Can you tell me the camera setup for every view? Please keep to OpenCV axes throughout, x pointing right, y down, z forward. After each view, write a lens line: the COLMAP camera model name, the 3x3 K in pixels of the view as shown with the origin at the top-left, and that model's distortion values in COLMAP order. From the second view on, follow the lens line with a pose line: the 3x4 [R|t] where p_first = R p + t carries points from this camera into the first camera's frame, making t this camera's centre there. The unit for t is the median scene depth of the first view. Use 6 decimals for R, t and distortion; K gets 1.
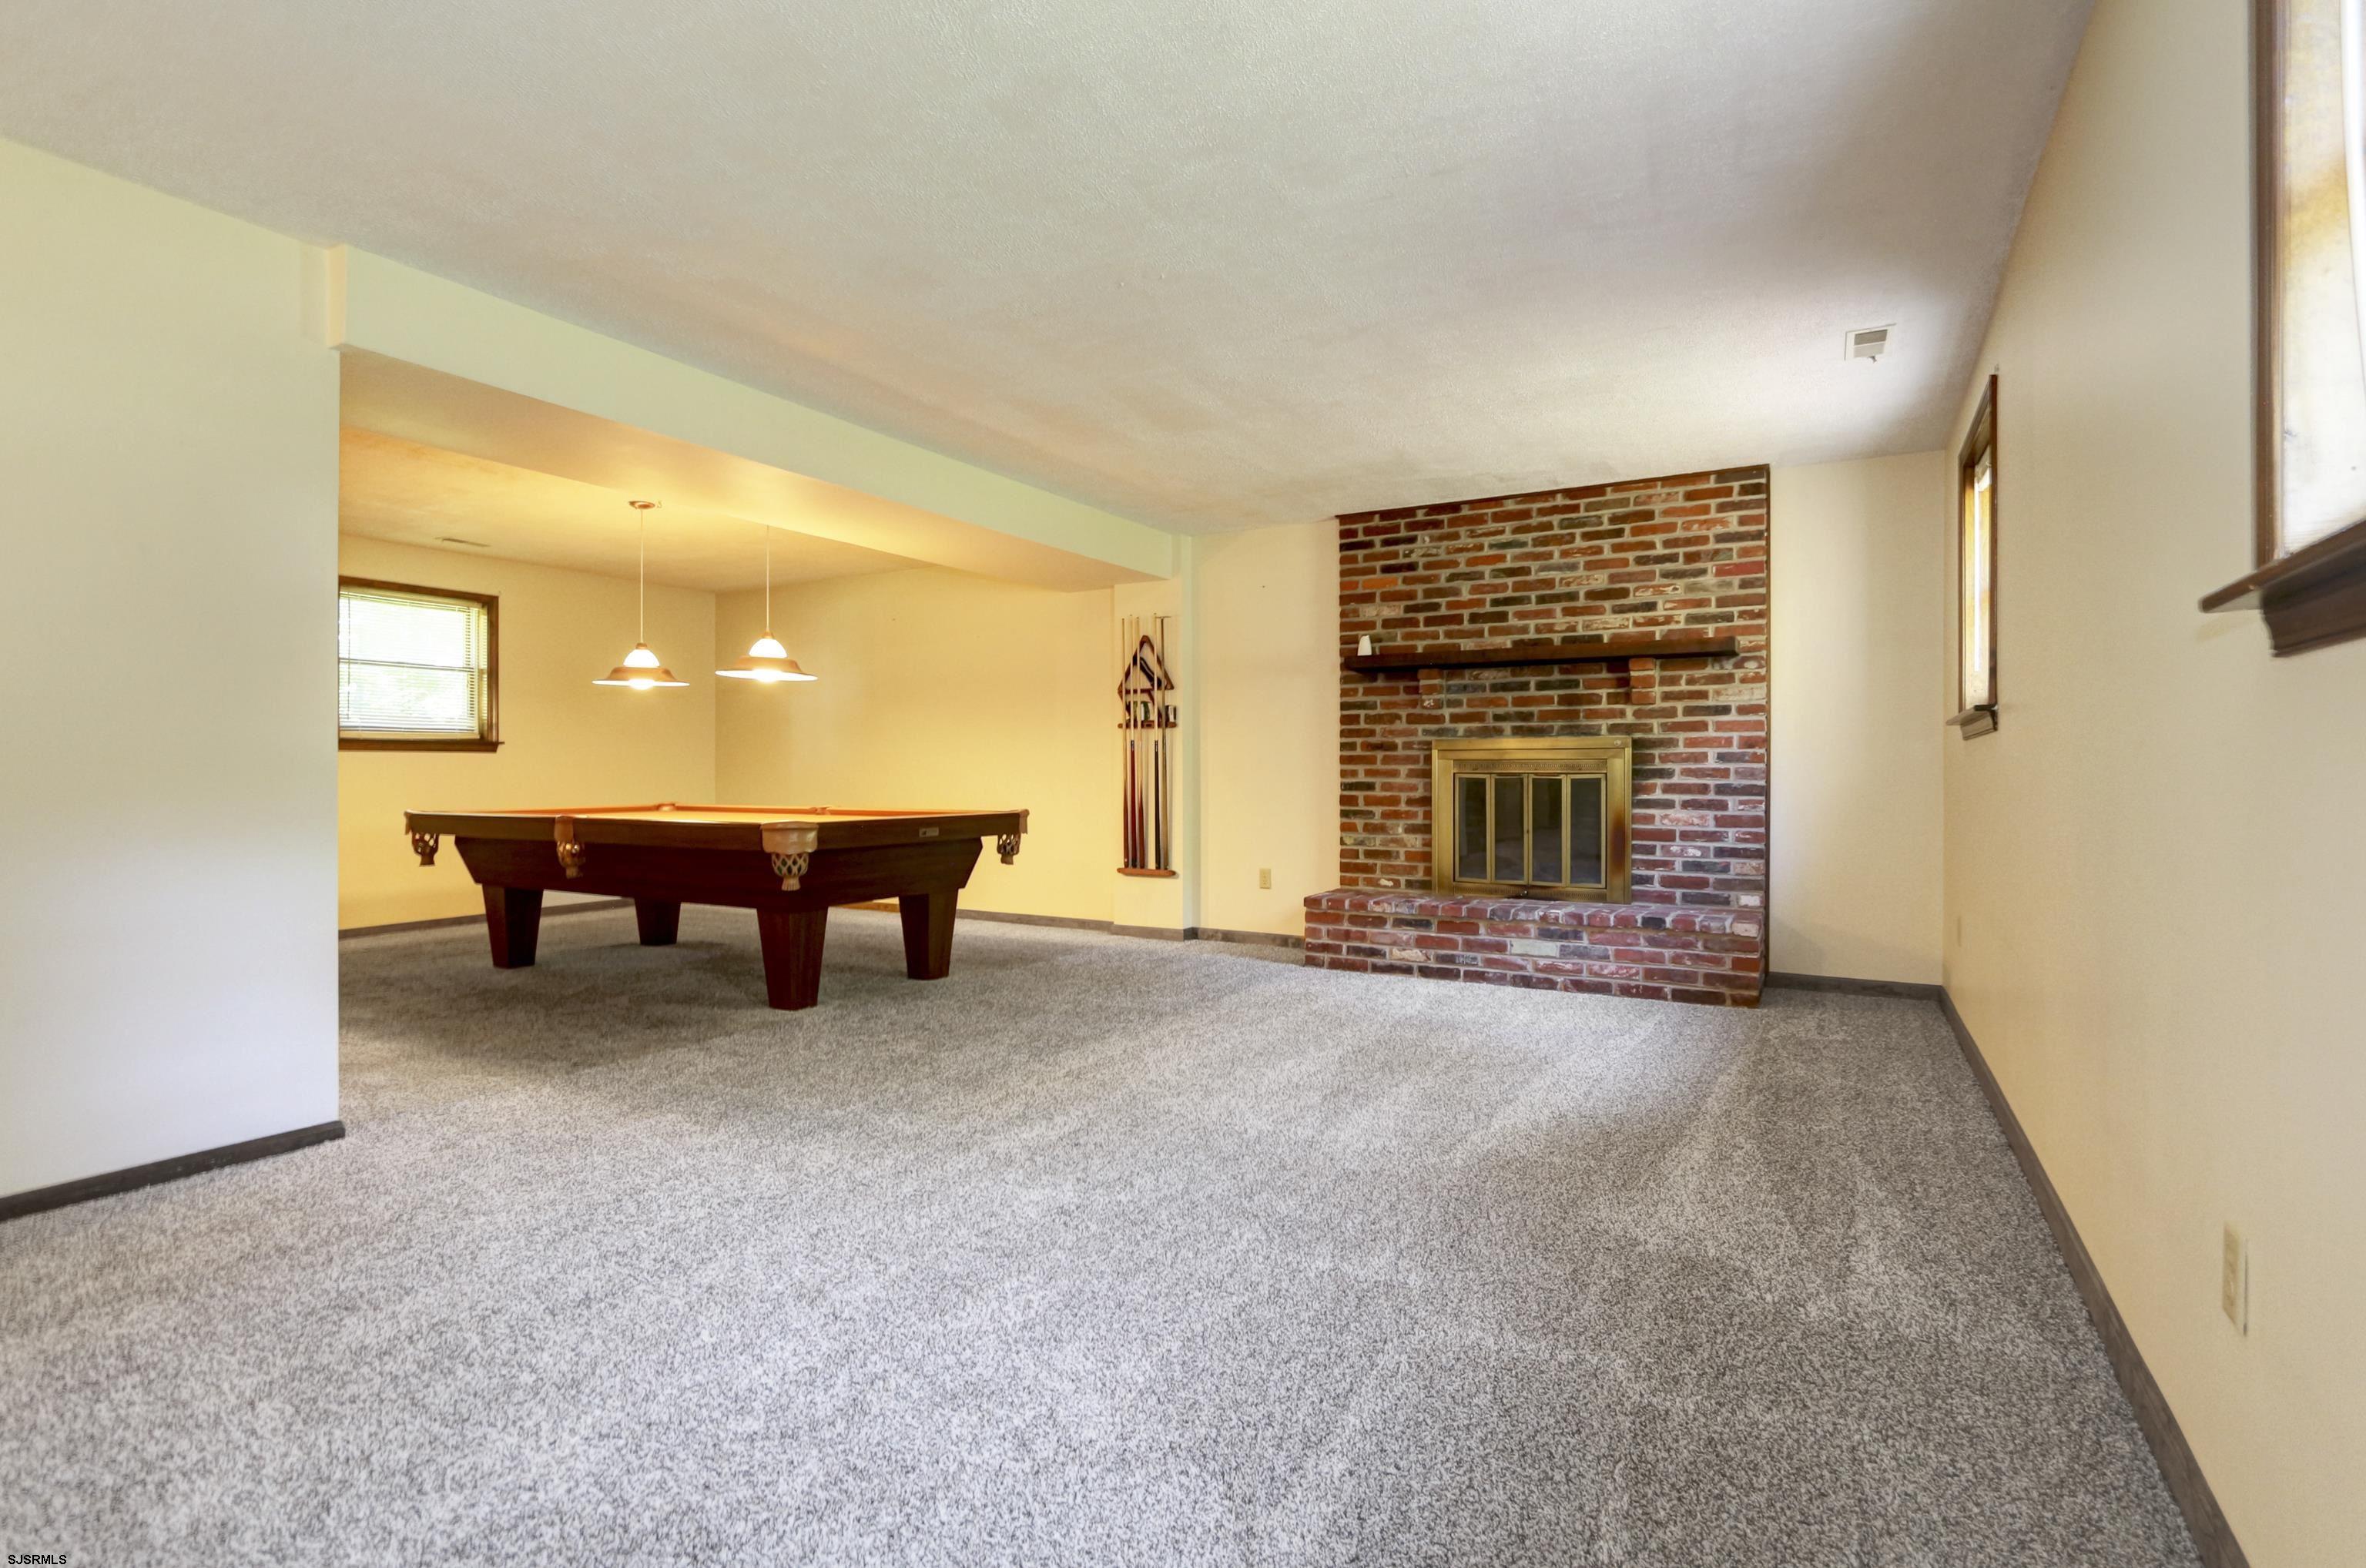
lens RADIAL K [[1100.7, 0, 1178.8], [0, 1100.7, 775.6], [0, 0, 1]] dist [-0.014357, 0.001721]
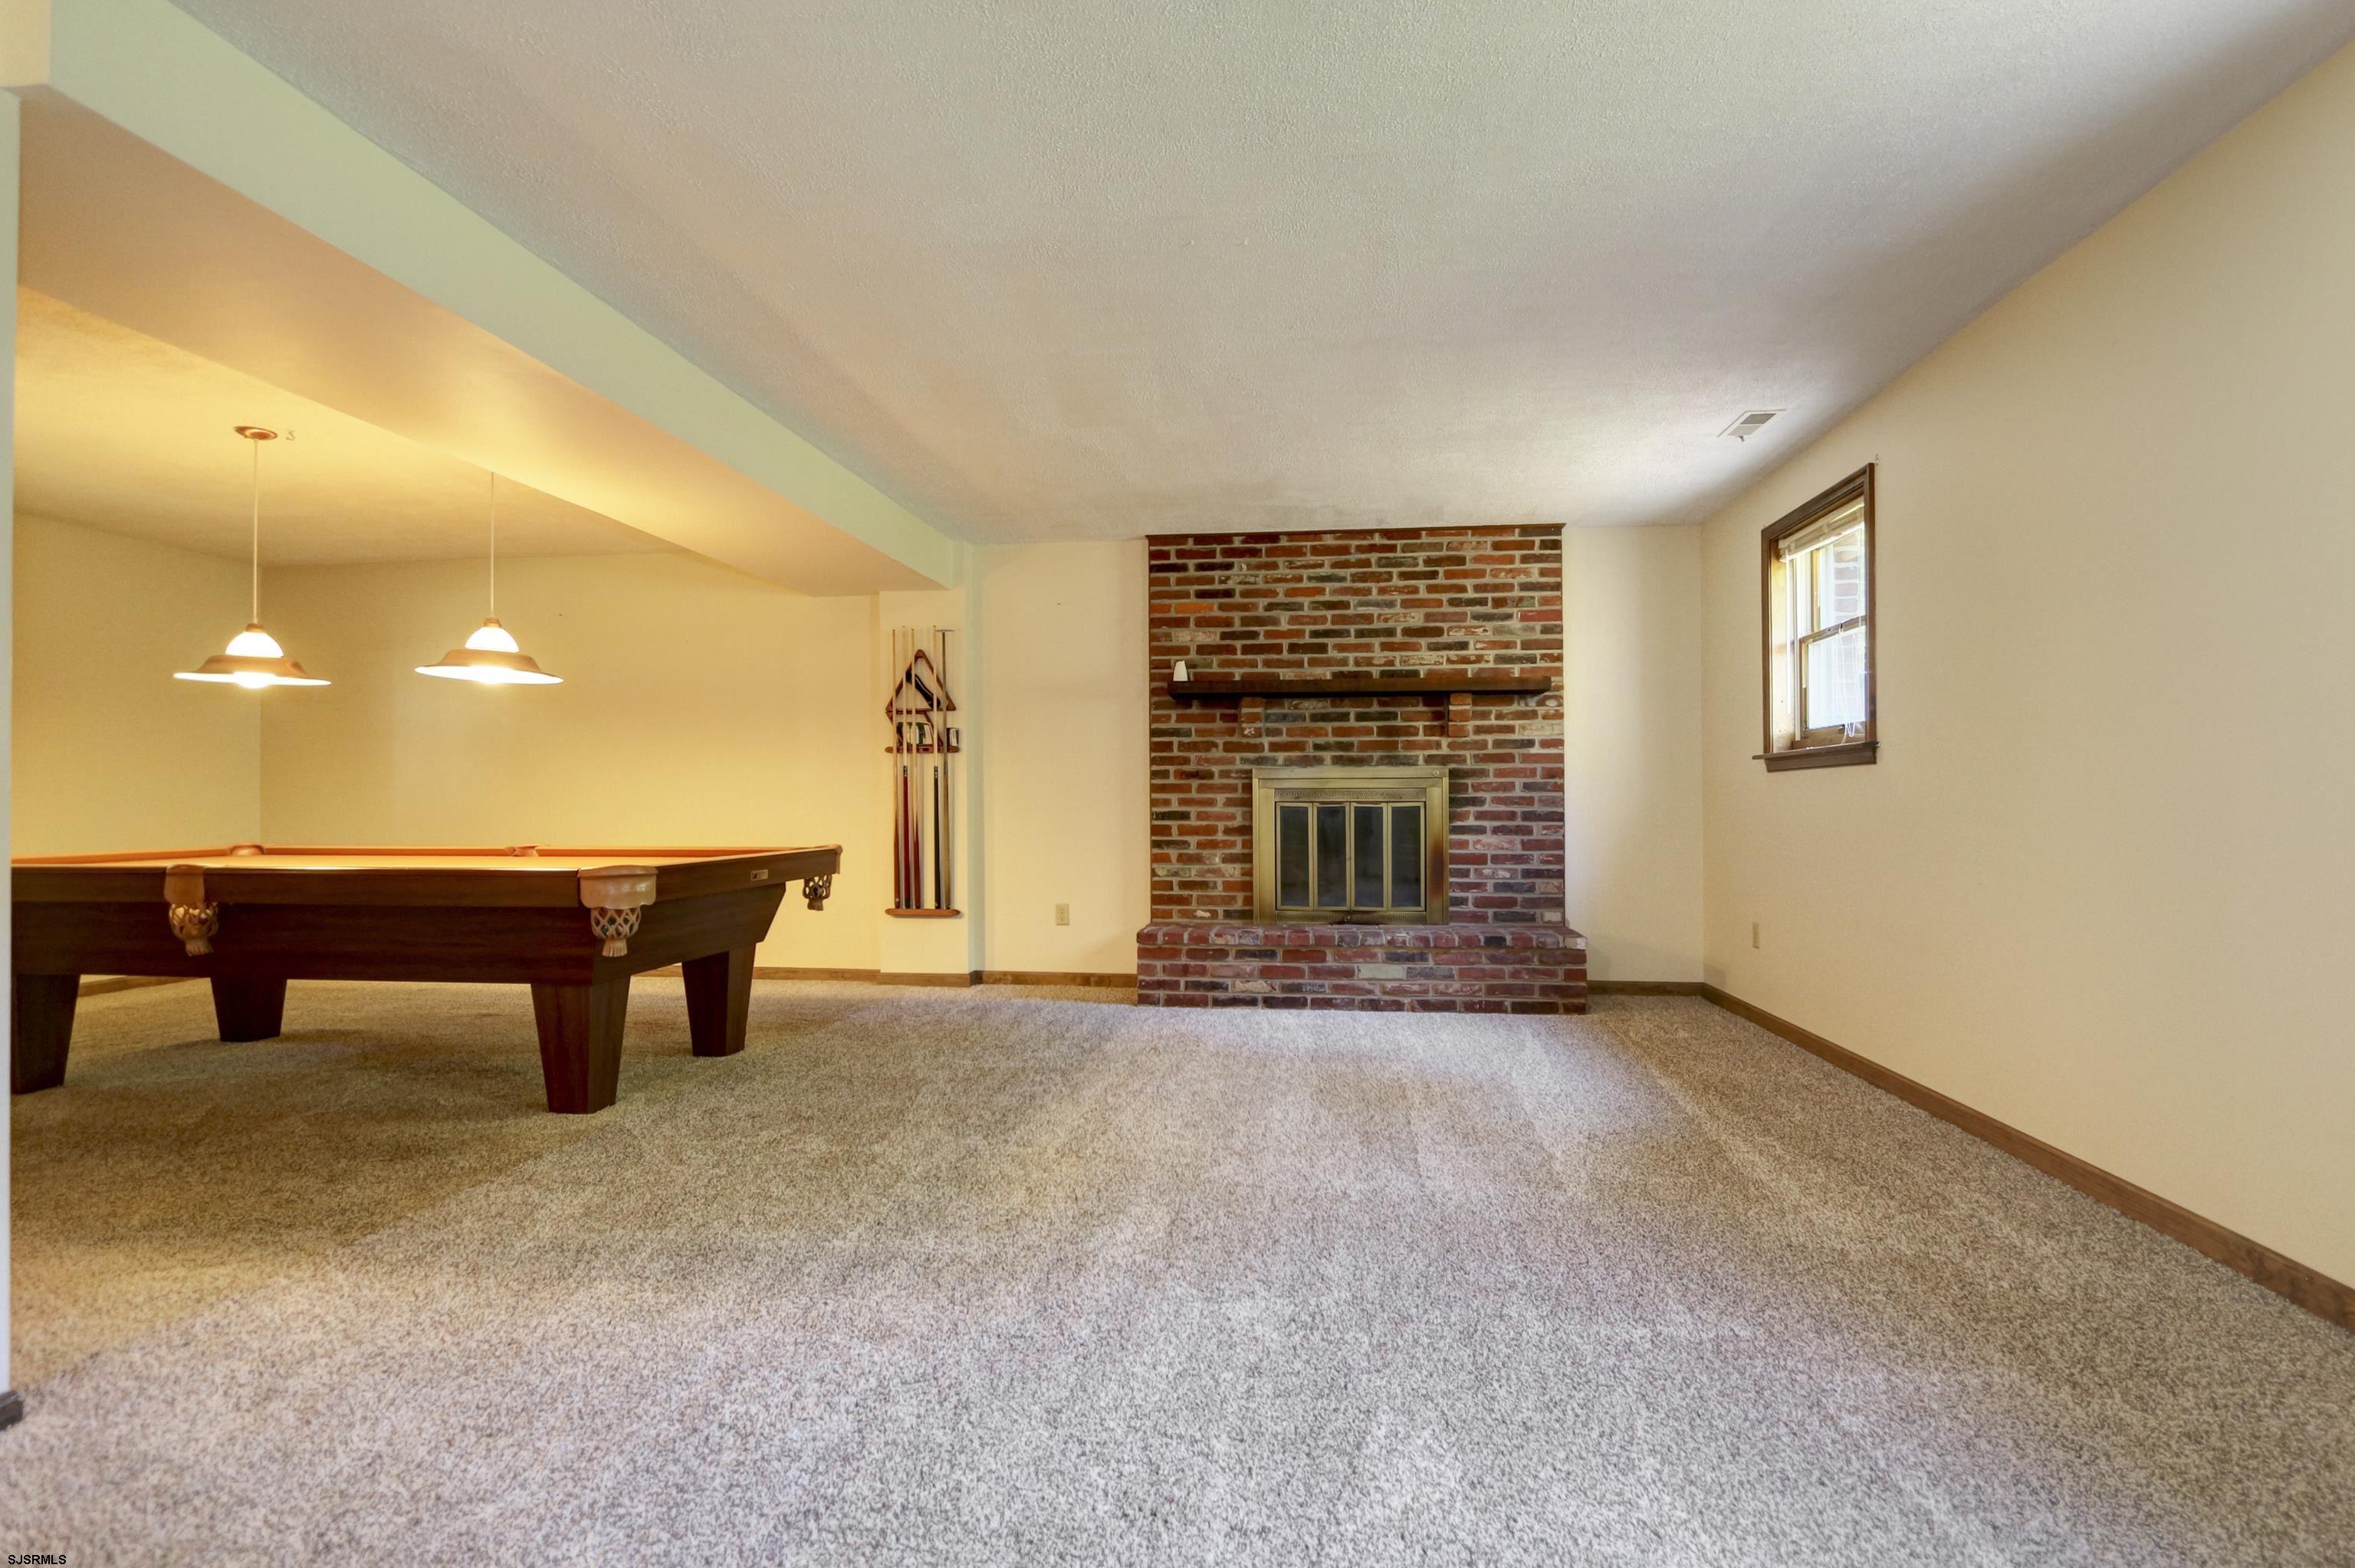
lens RADIAL K [[1095.5, 0, 1178.6], [0, 1095.5, 795.7], [0, 0, 1]] dist [-0.014357, 0.001721]
pose [[0.921933, 0.000401, 0.387350, -0.225829], [0.002945, 0.999963, -0.008044, 0.000021], [-0.387339, 0.008556, 0.921898, 0.116982]]
